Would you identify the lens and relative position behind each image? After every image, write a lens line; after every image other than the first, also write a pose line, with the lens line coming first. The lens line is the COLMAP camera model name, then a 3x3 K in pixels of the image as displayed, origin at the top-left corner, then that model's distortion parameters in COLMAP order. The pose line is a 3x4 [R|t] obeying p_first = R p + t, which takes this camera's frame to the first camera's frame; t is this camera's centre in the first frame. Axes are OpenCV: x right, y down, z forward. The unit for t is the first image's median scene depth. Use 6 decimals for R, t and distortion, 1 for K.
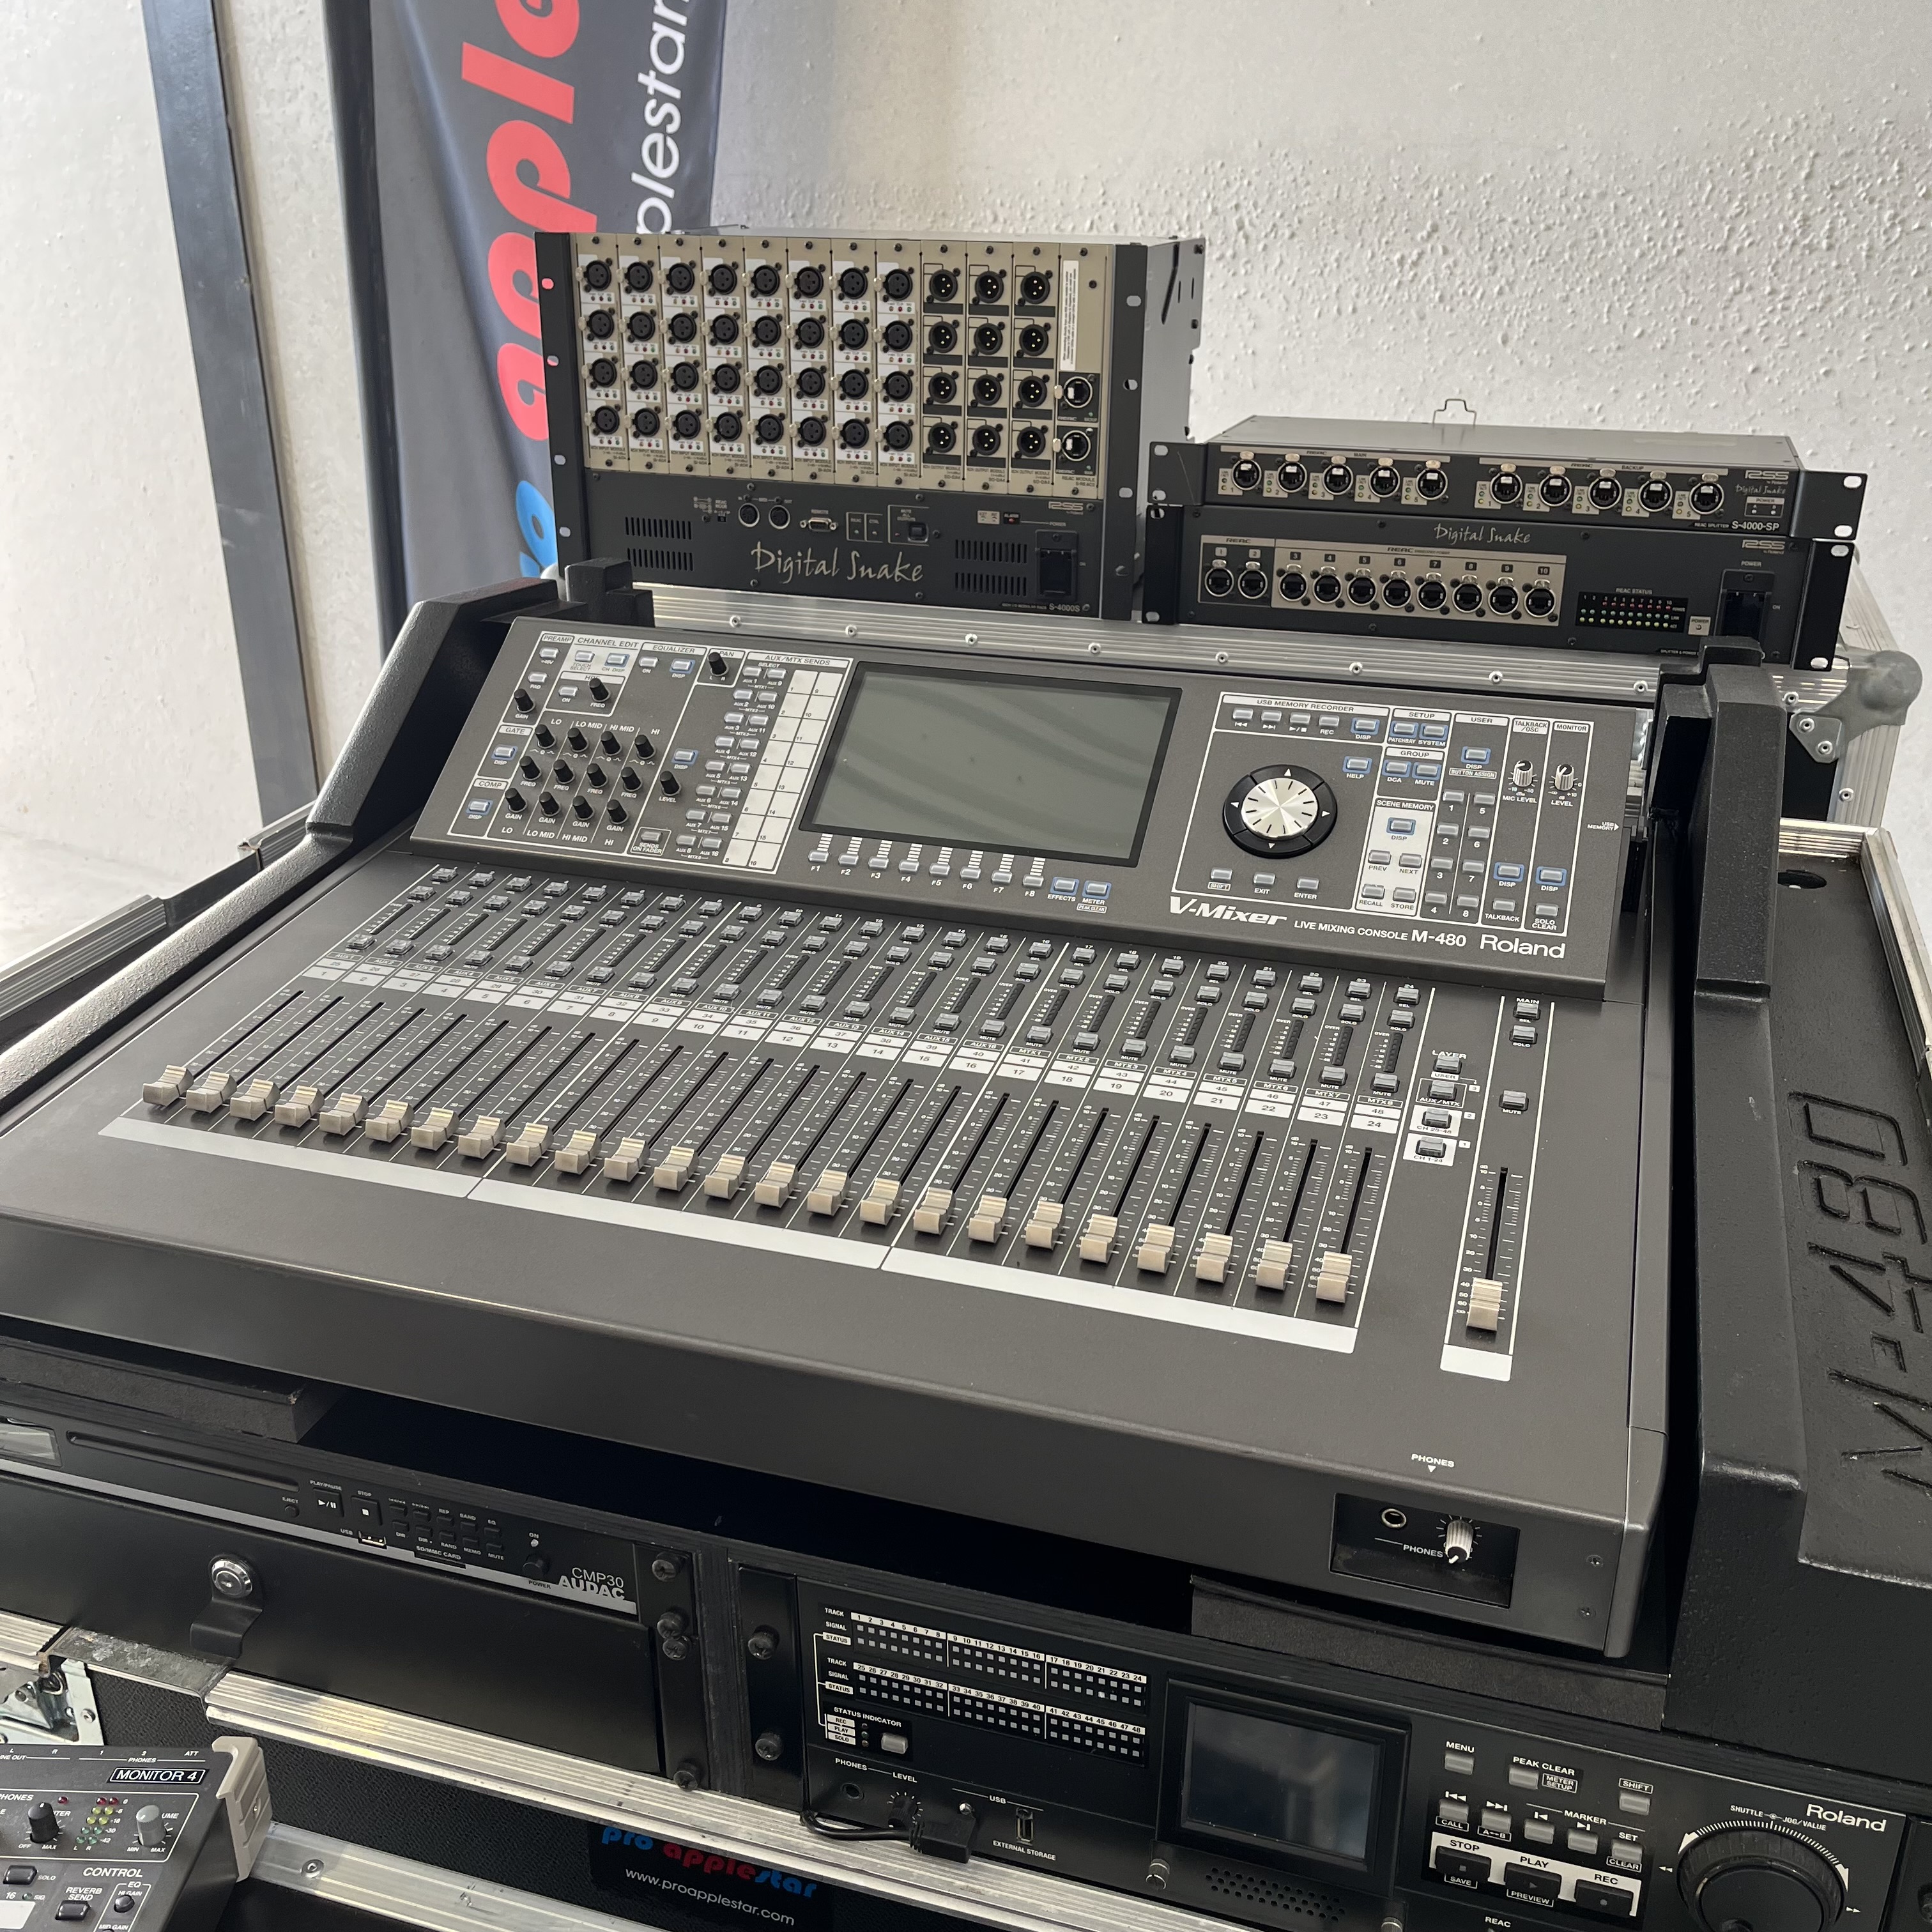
lens RADIAL K [[1967.2, 0, 962.7], [0, 1967.2, 972.0], [0, 0, 1]] dist [0.023947, 0.000000]
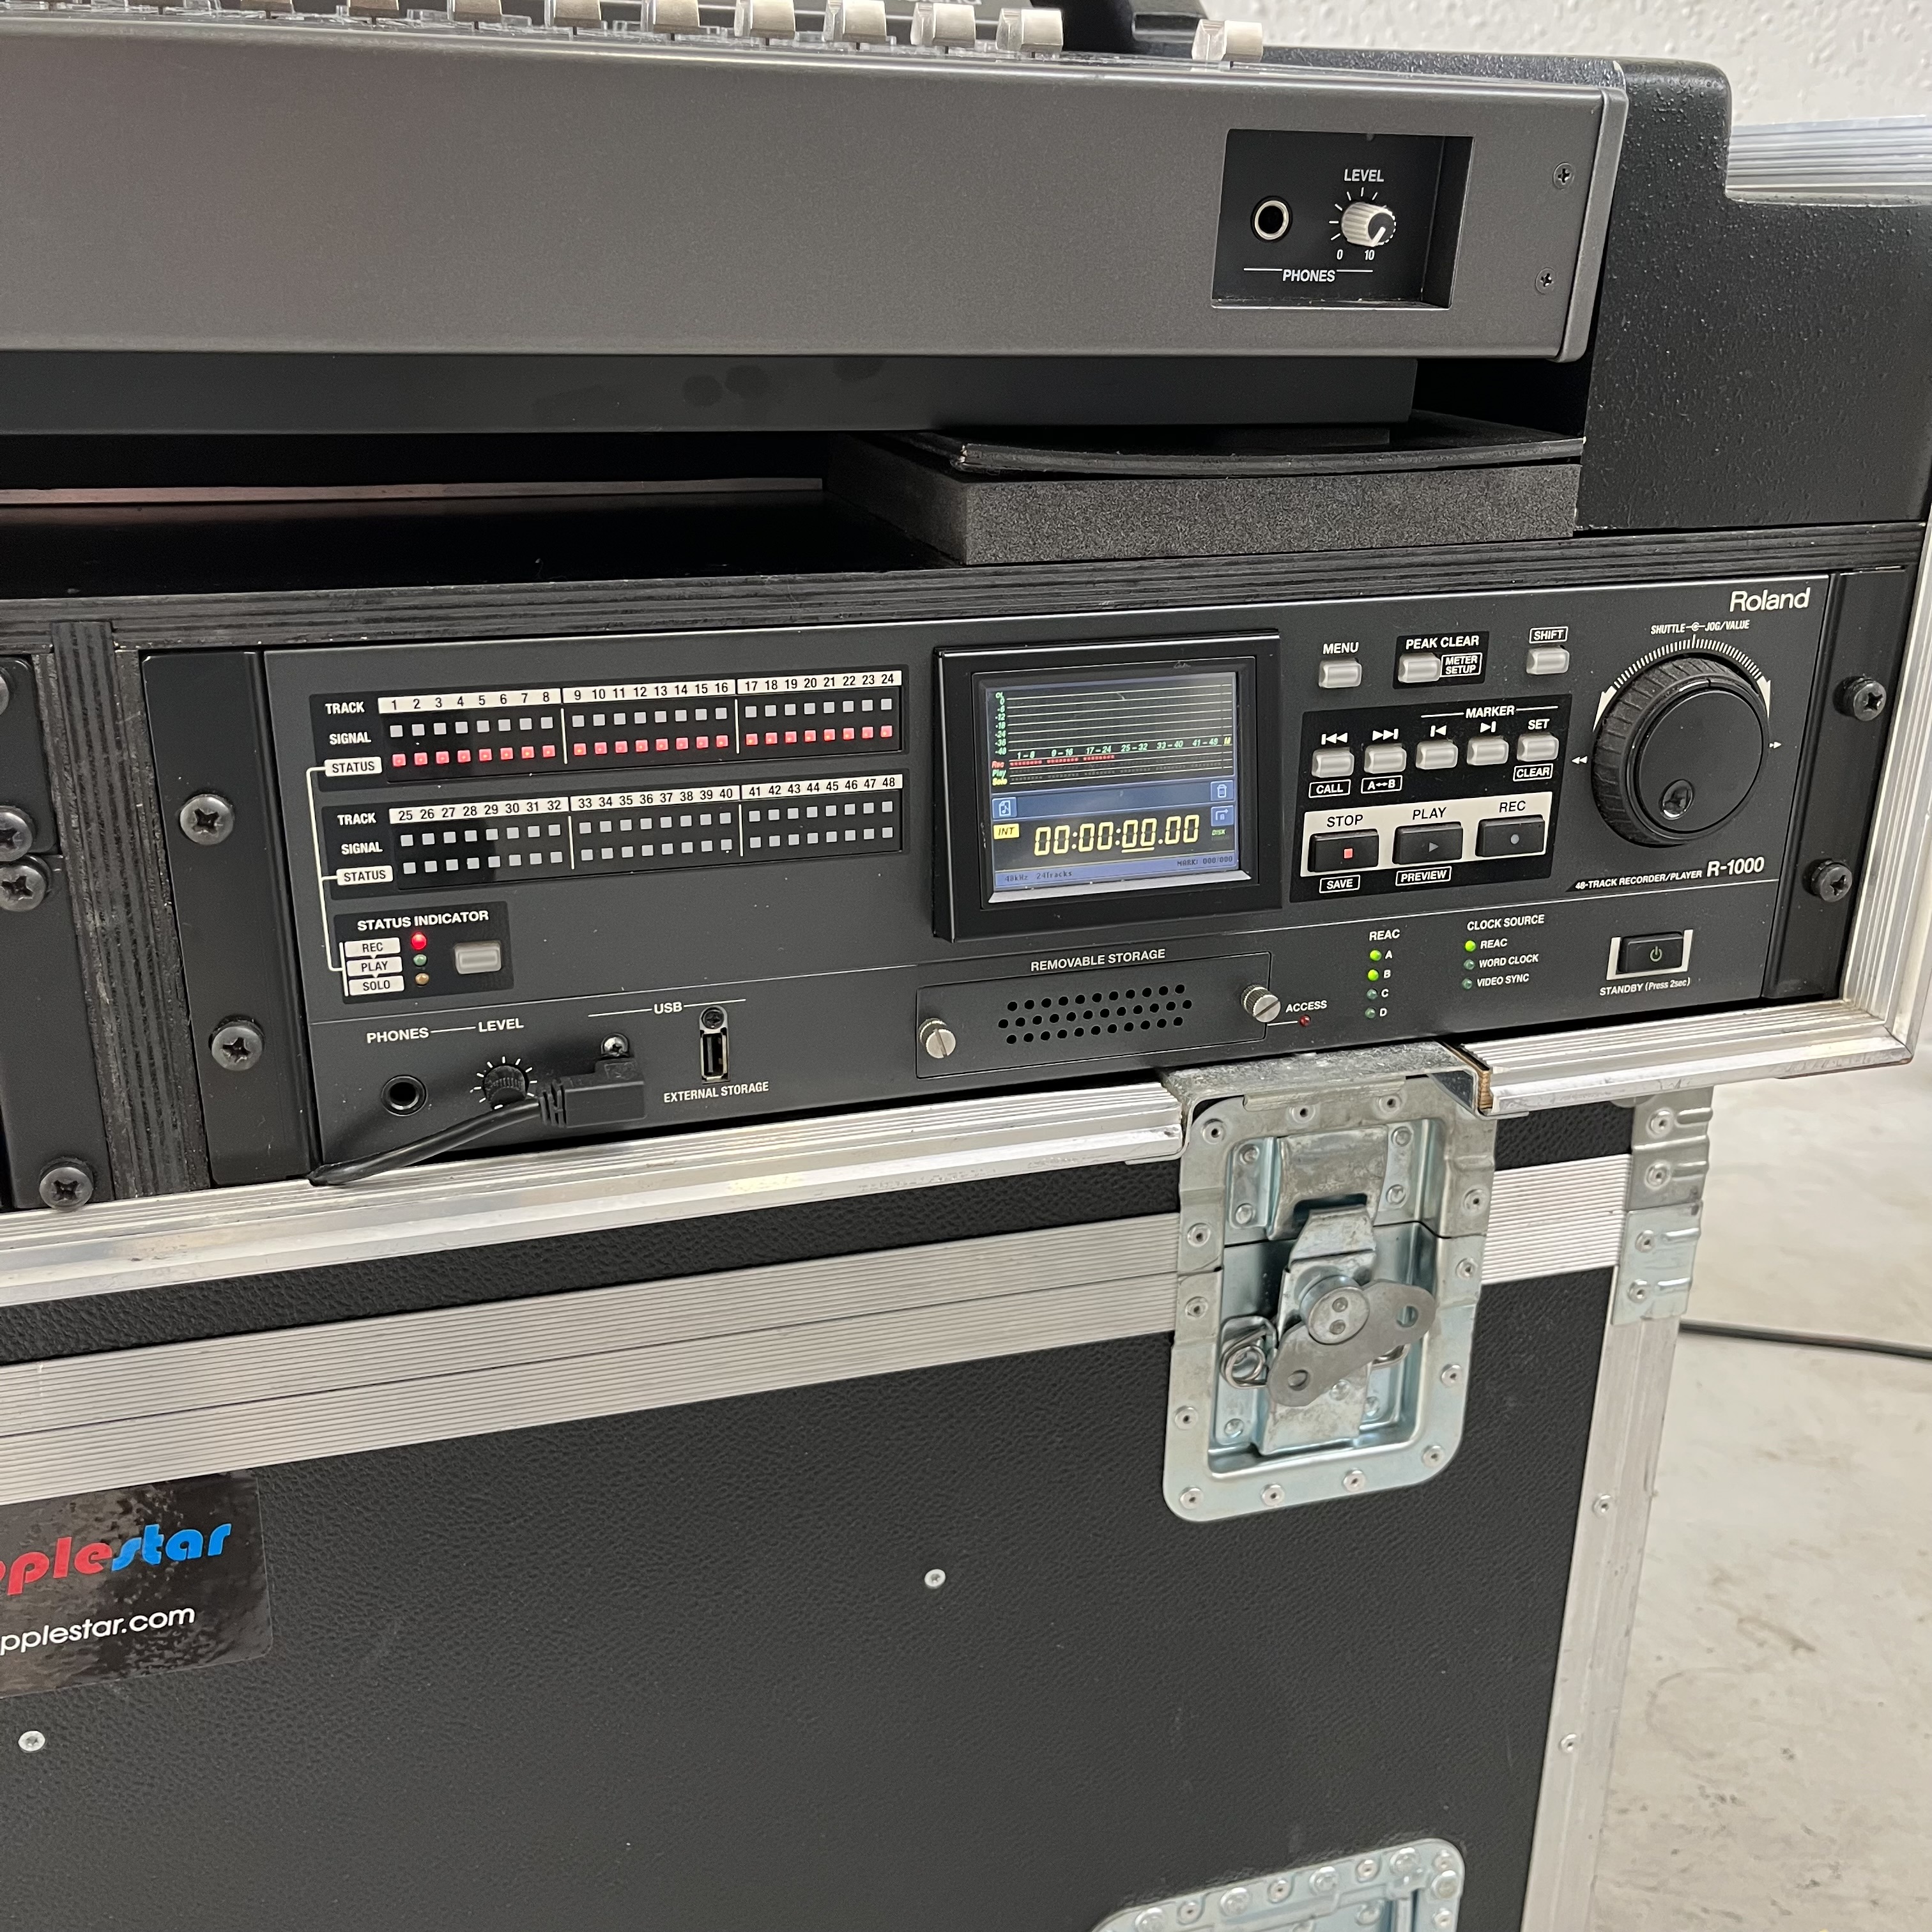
lens RADIAL K [[1967.2, 0, 972.0], [0, 1967.2, 972.1], [0, 0, 1]] dist [0.023947, 0.000000]
pose [[0.819968, -0.178907, 0.543732, -0.175168], [0.209094, 0.977874, 0.006433, 0.320246], [-0.532853, 0.108416, 0.839234, 0.333842]]
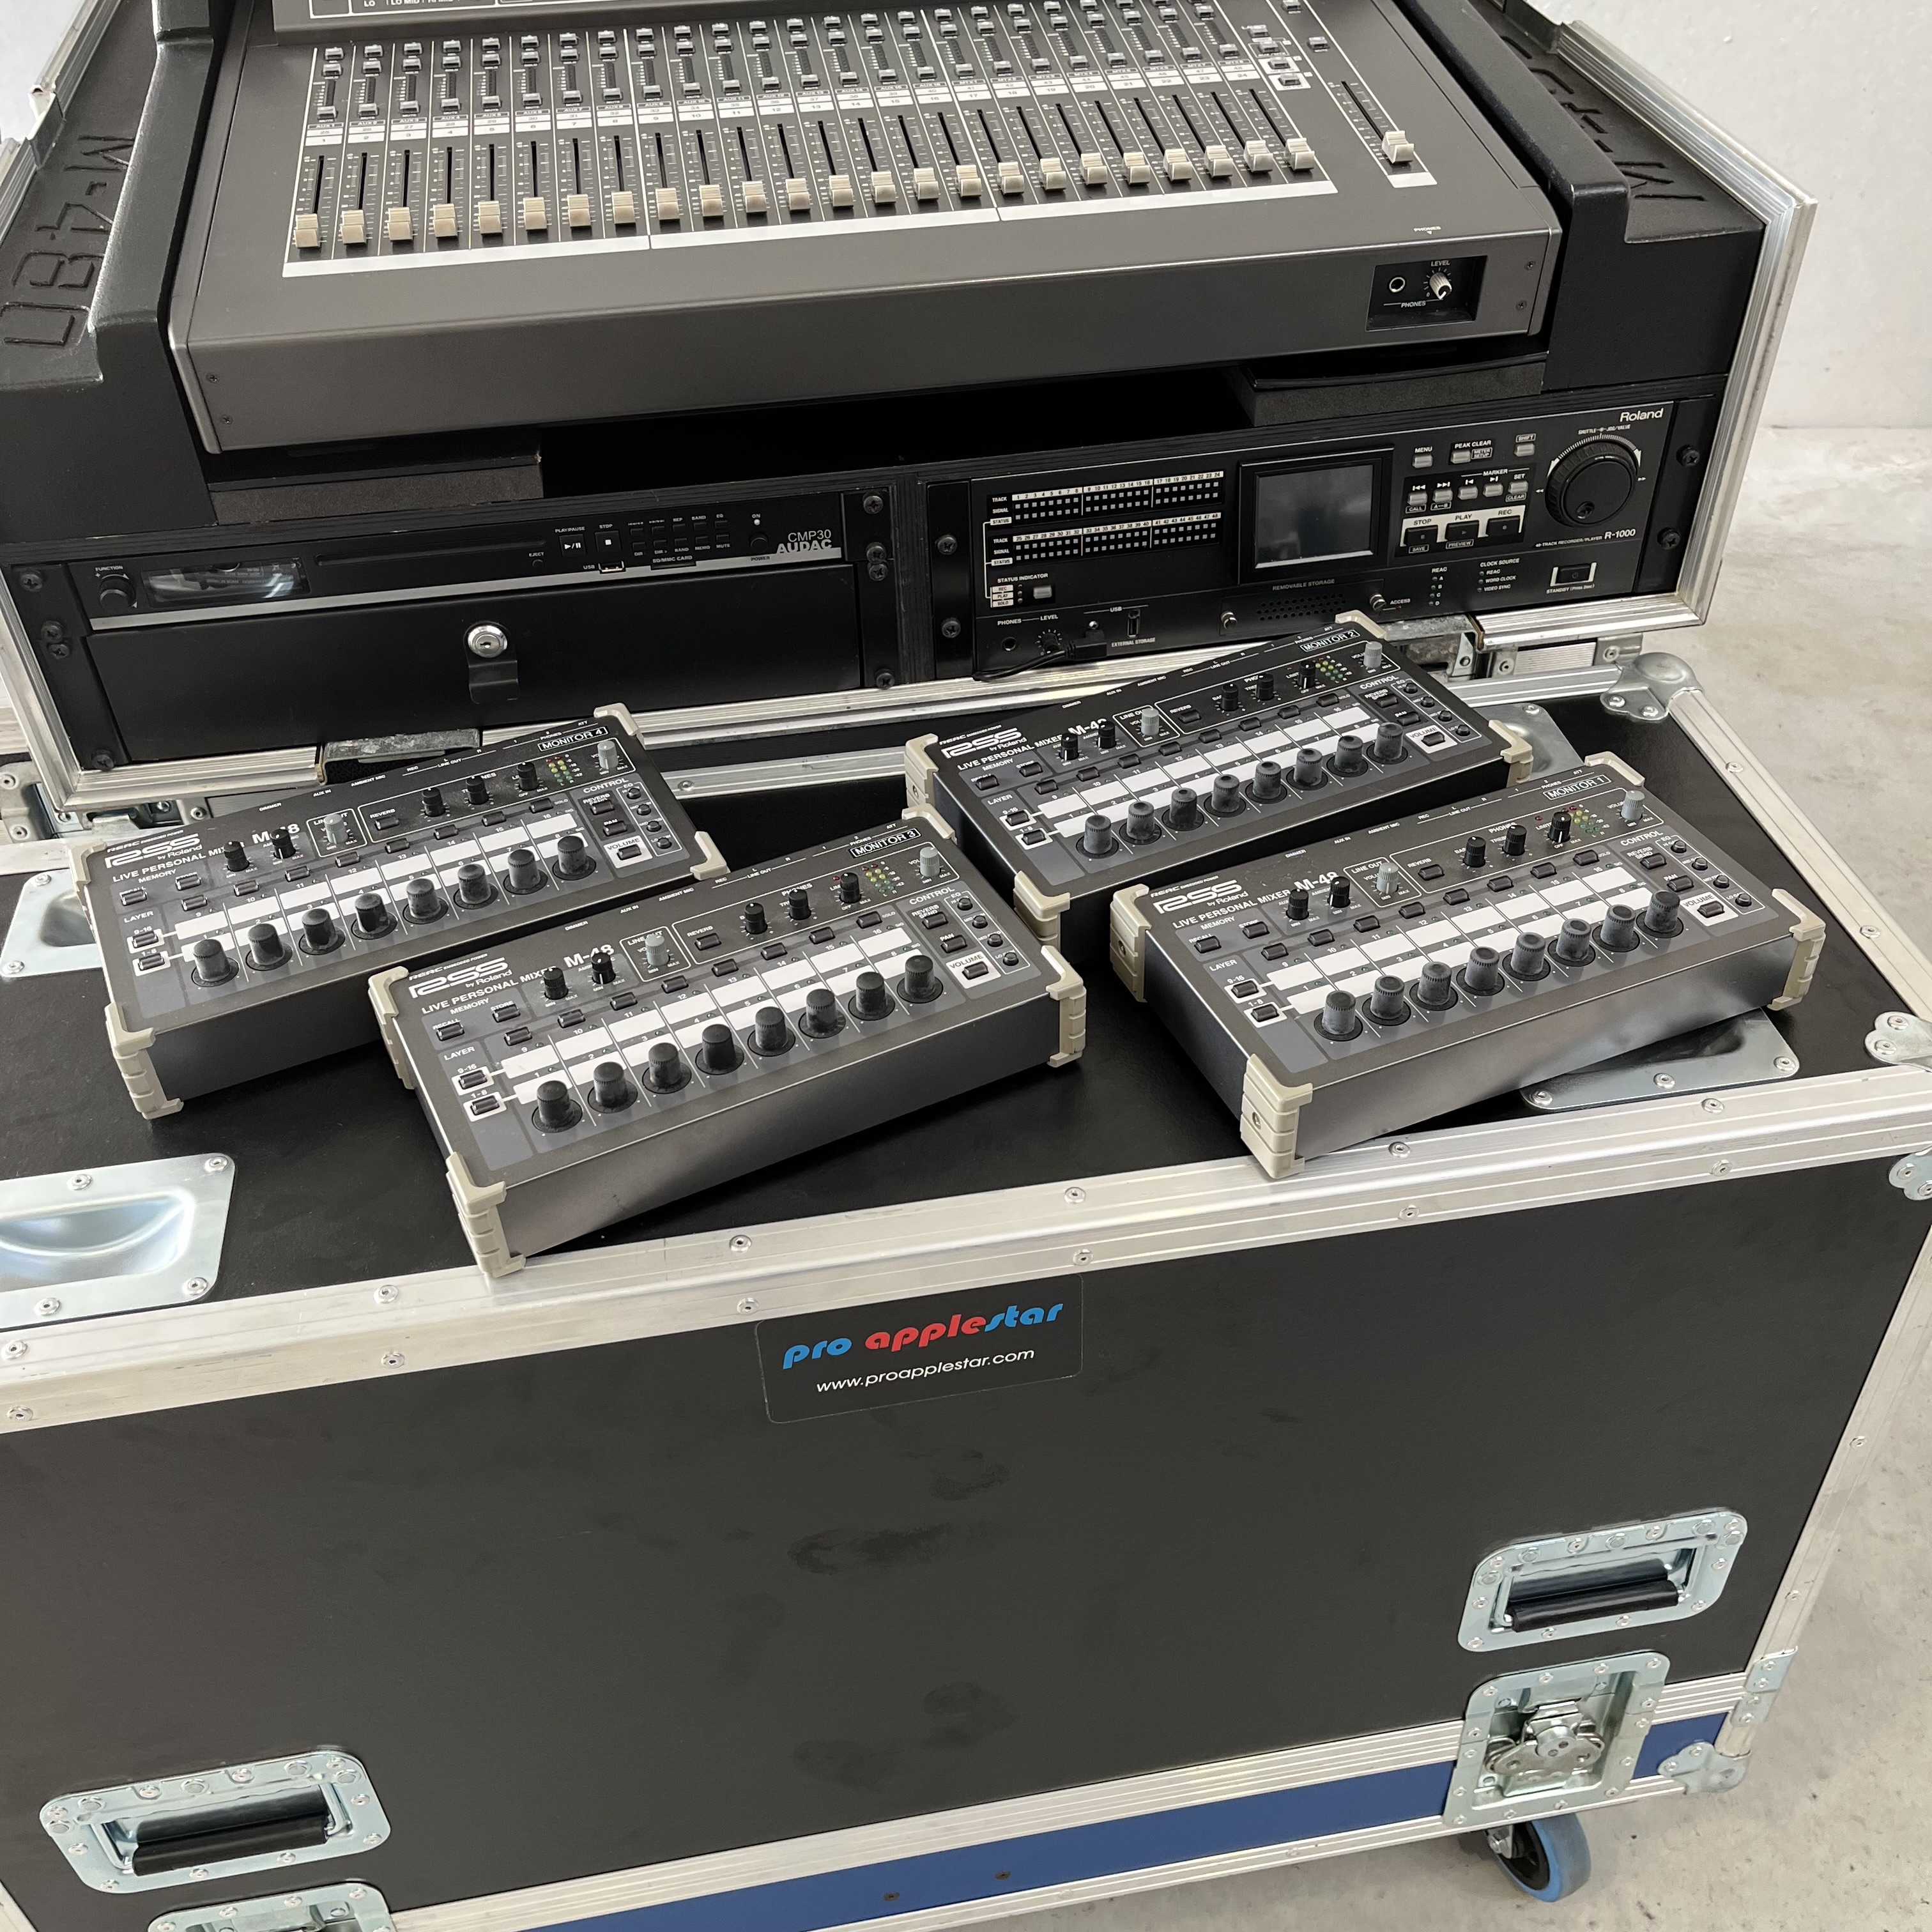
lens RADIAL K [[1967.2, 0, 977.7], [0, 1967.2, 973.5], [0, 0, 1]] dist [0.023947, 0.000000]
pose [[0.886650, -0.316250, 0.337398, -0.484762], [0.199845, 0.919994, 0.337155, 0.119910], [-0.417029, -0.231511, 0.878914, -0.214600]]
